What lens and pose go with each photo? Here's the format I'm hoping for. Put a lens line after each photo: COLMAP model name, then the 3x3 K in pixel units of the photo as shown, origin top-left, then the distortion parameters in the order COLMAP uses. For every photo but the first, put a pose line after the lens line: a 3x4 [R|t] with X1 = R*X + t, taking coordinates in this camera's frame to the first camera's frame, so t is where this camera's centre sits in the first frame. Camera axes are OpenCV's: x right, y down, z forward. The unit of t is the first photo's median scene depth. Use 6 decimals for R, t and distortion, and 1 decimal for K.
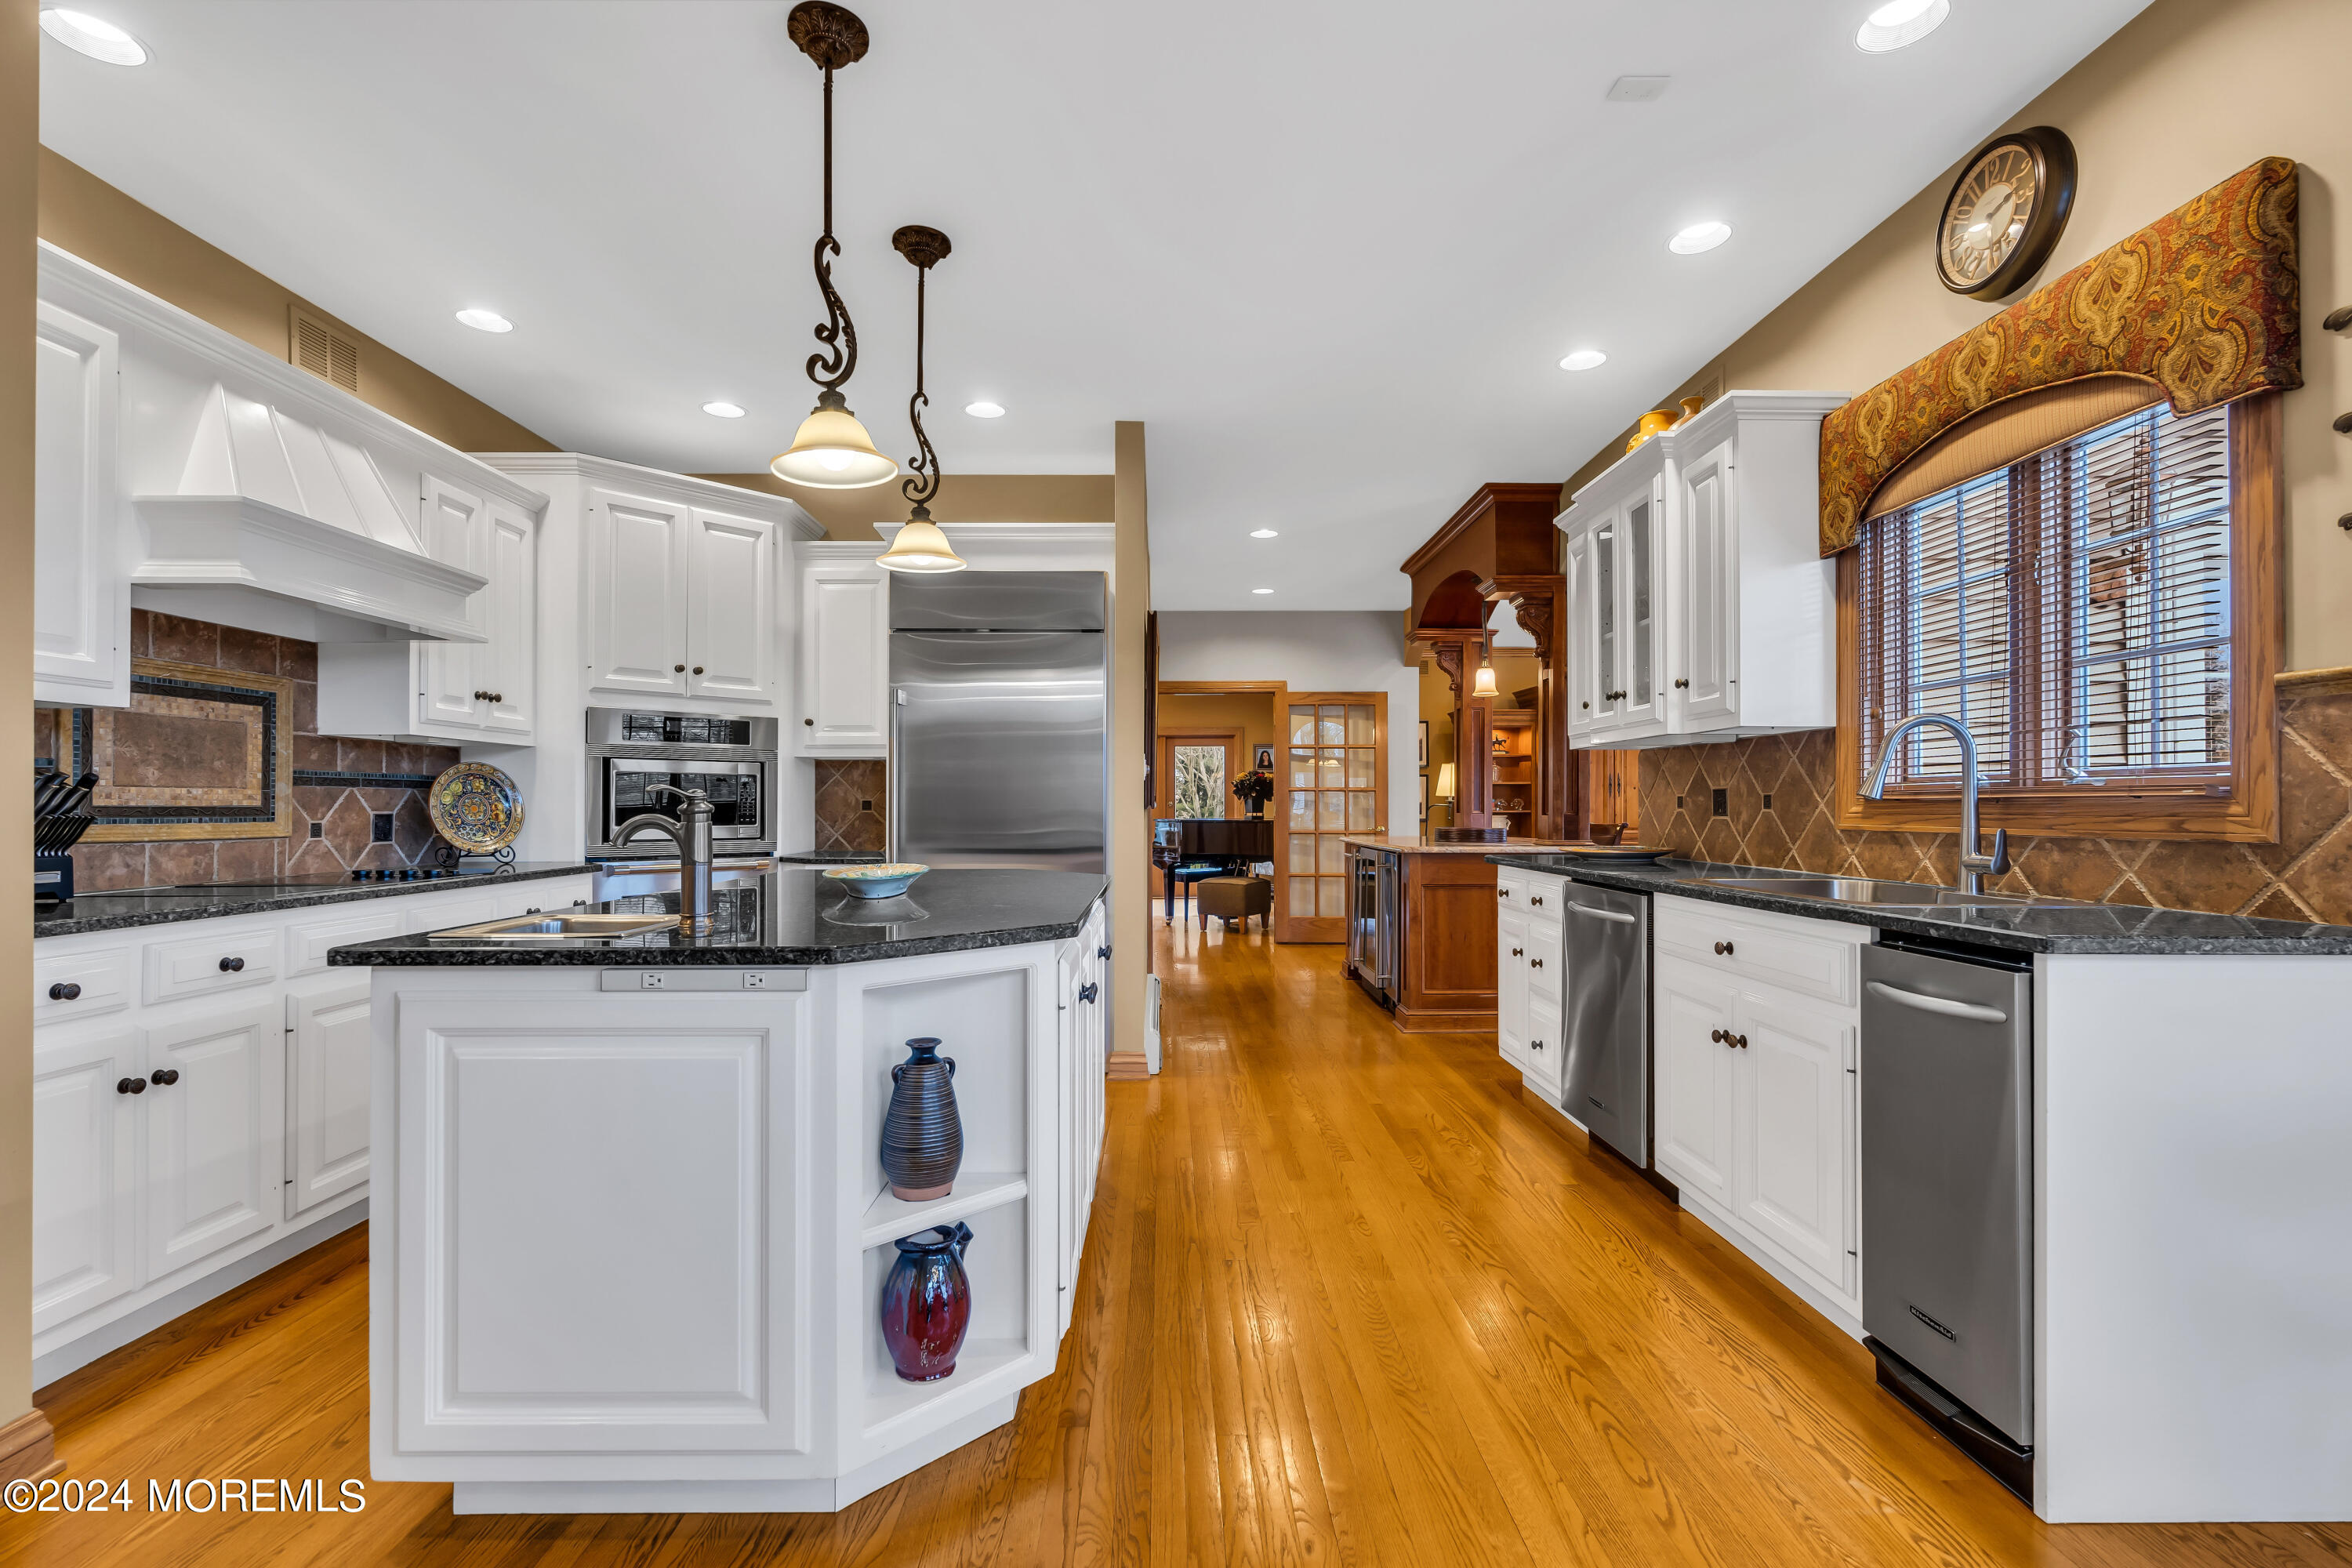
lens RADIAL K [[1083.5, 0, 1176.0], [0, 1083.5, 784.0], [0, 0, 1]] dist [0.000602, -0.000228]
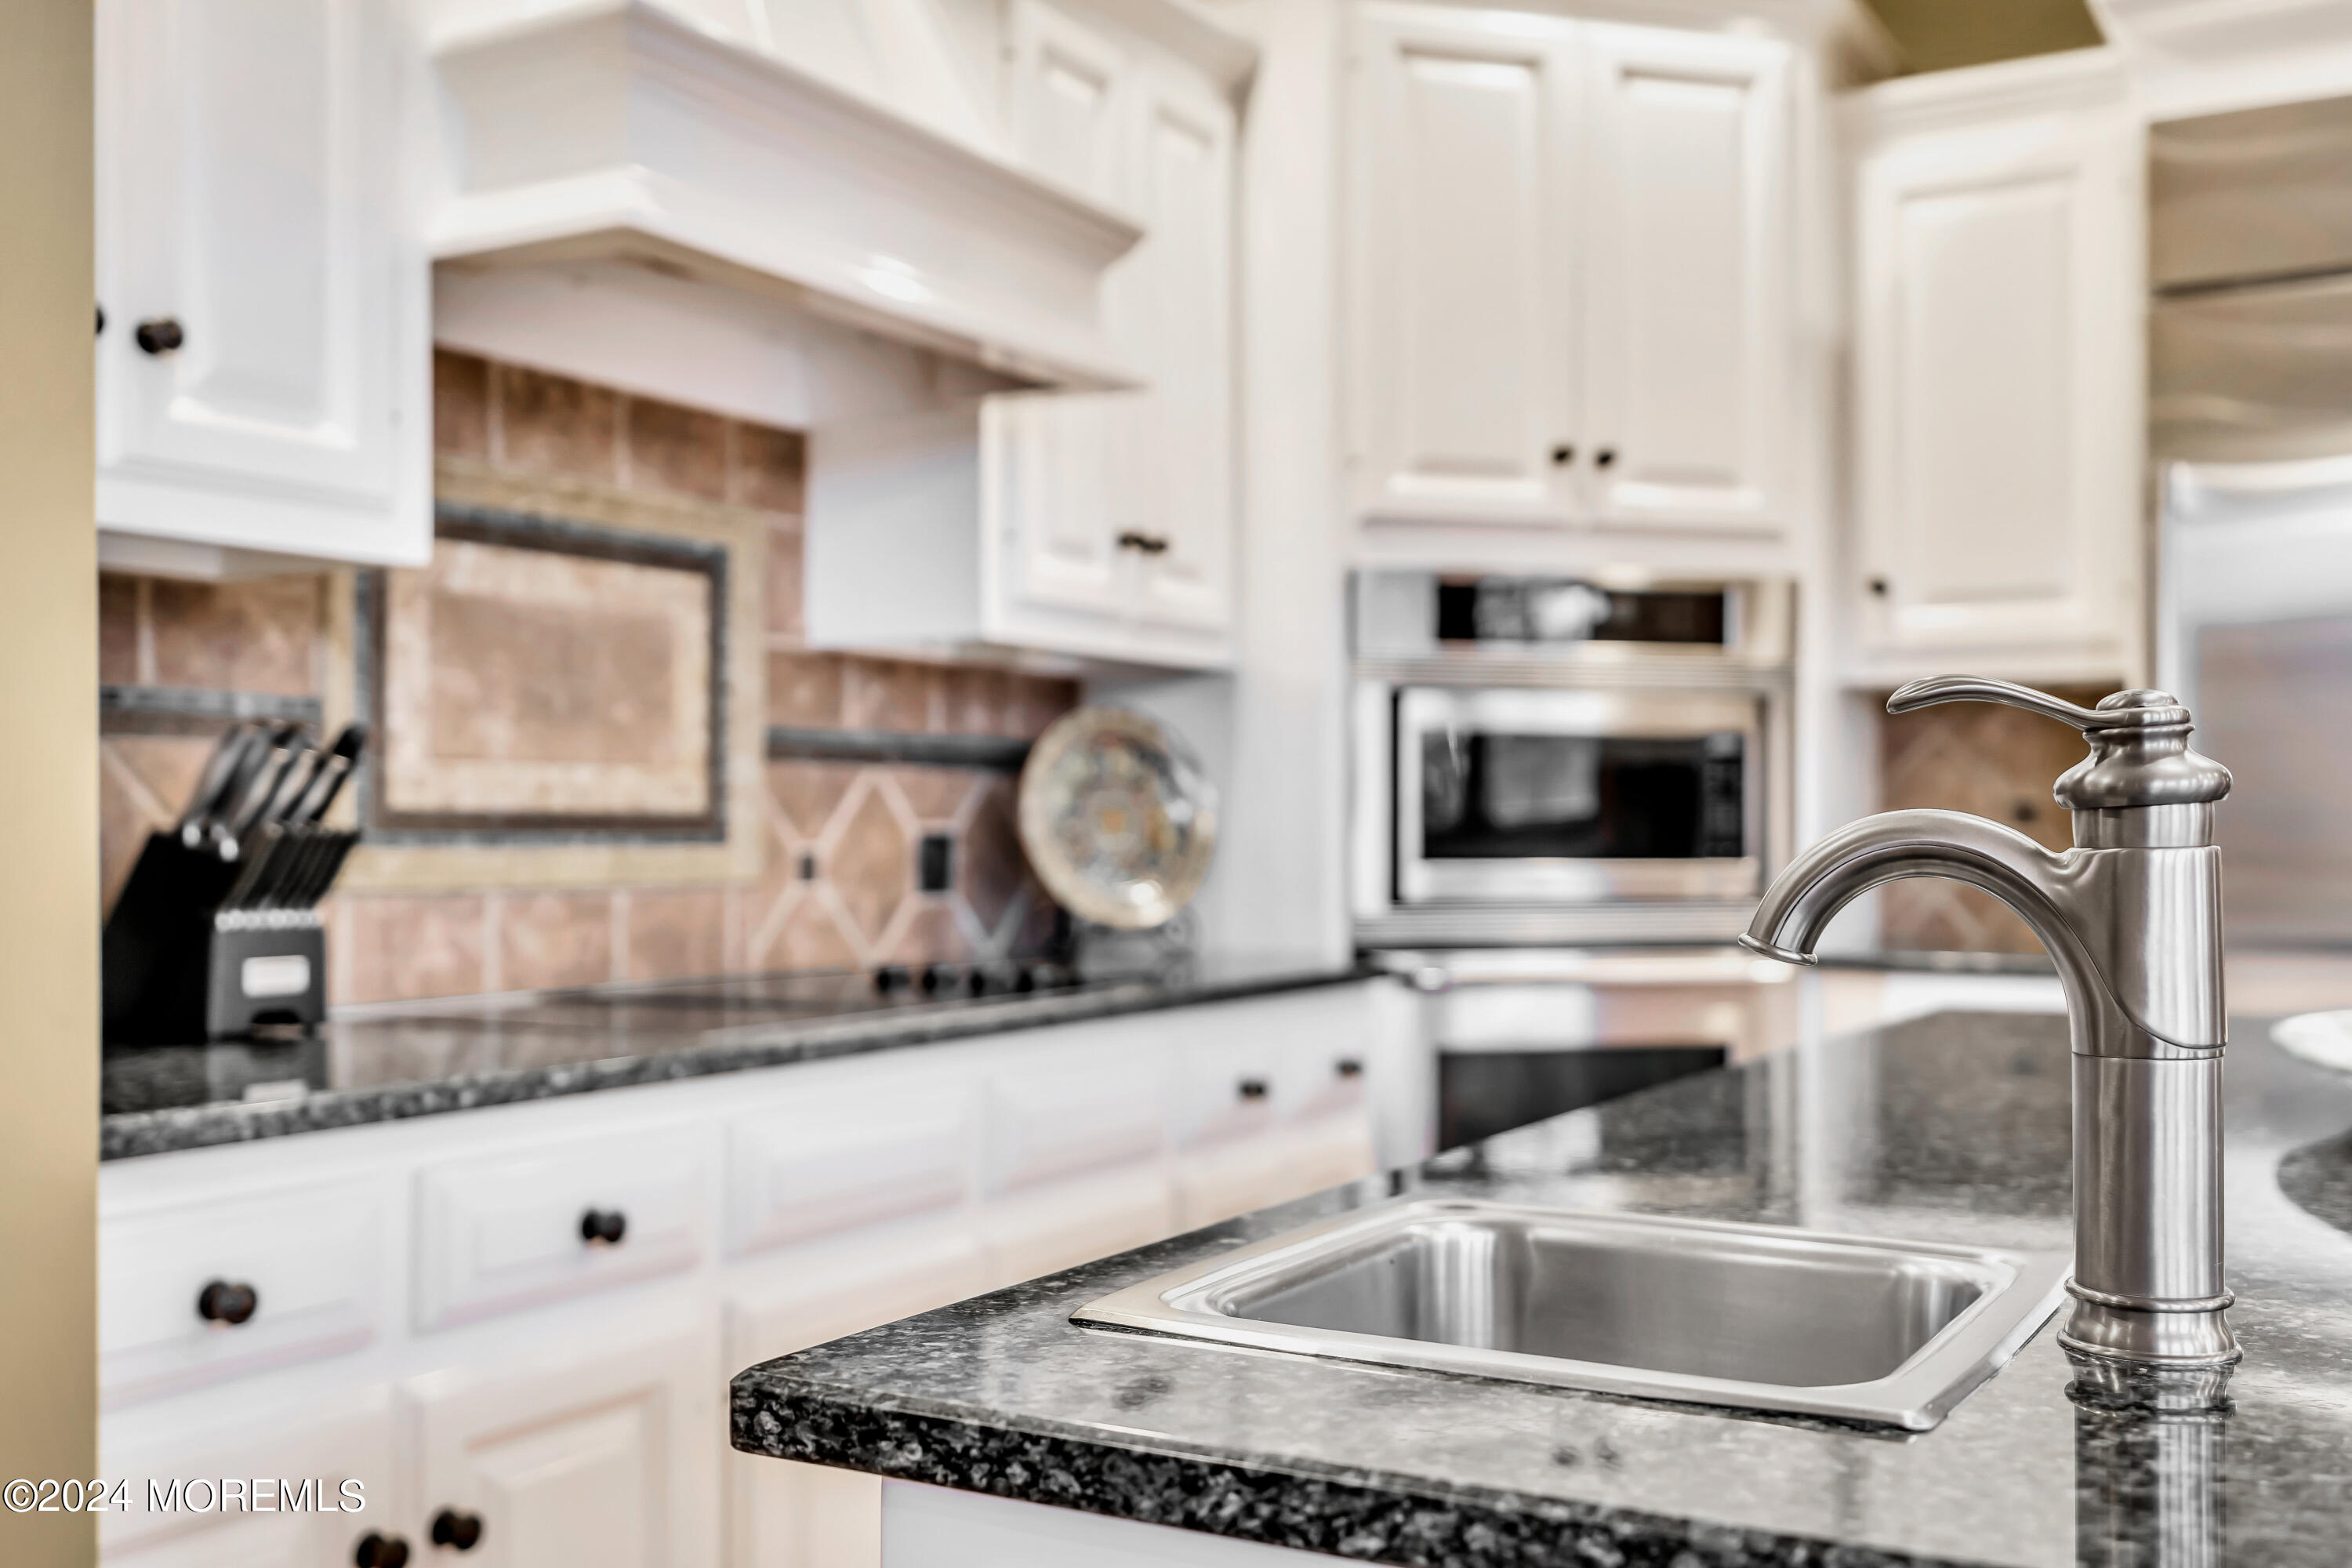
lens RADIAL K [[2280.0, 0, 1176.0], [0, 2280.0, 784.0], [0, 0, 1]] dist [0.012794, 0.014433]
pose [[0.863733, -0.007872, -0.503888, -0.222077], [0.008011, 0.999966, -0.001891, 0.012868], [0.503886, -0.002403, 0.863767, 0.307179]]
